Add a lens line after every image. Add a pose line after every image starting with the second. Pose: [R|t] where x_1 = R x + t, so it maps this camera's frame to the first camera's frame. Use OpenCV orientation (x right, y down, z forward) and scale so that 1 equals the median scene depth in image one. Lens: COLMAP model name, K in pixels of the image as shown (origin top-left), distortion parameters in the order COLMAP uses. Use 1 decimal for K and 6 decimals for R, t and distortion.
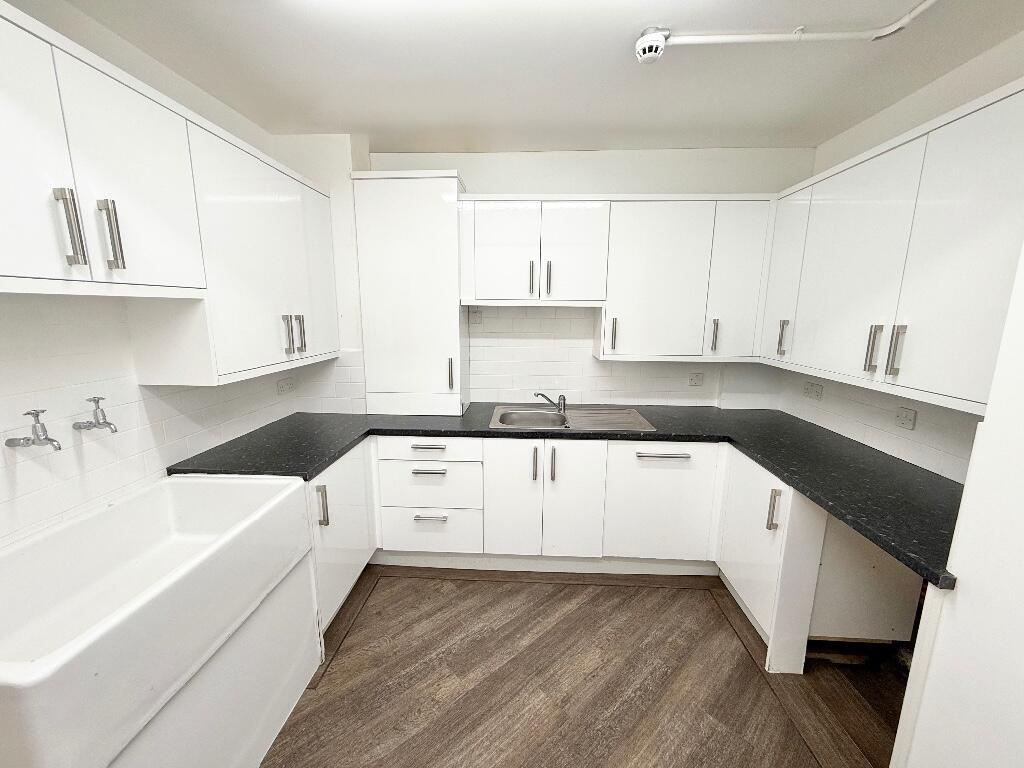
lens RADIAL K [[407.7, 0, 512.0], [0, 407.7, 384.0], [0, 0, 1]] dist [0.000480, 0.000400]
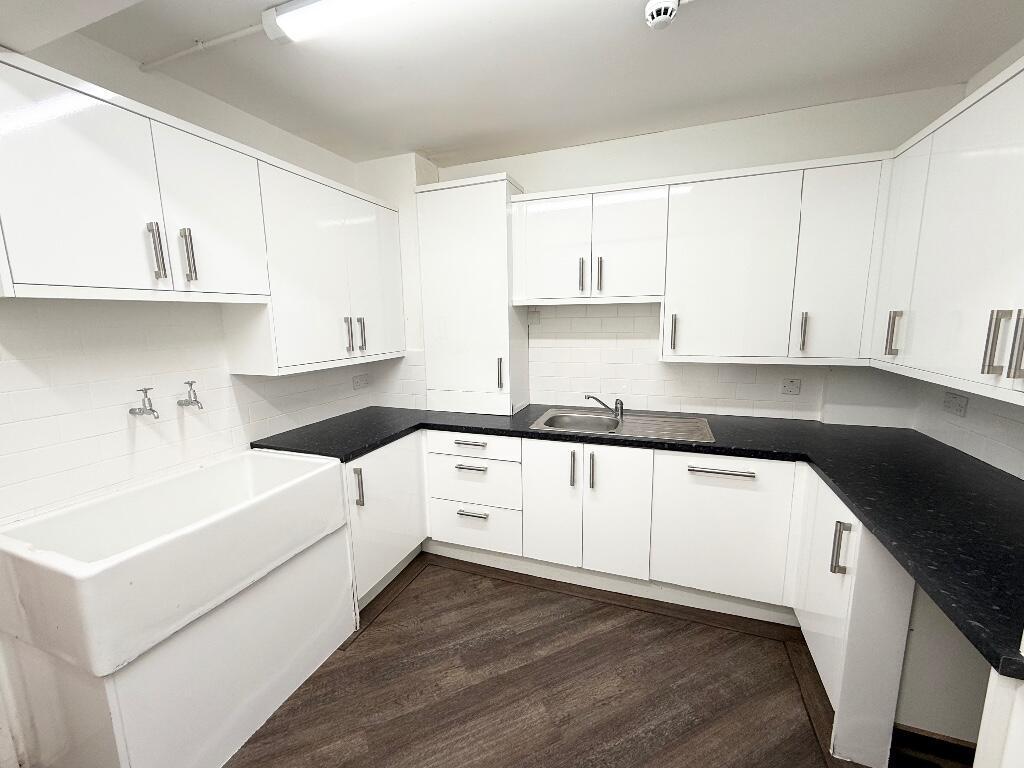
lens RADIAL K [[419.0, 0, 512.0], [0, 419.0, 384.0], [0, 0, 1]] dist [0.001537, -0.000037]
pose [[0.953363, 0.025031, -0.300788, 0.218702], [-0.031235, 0.999387, -0.015833, 0.019036], [0.300207, 0.024490, 0.953560, 0.022323]]
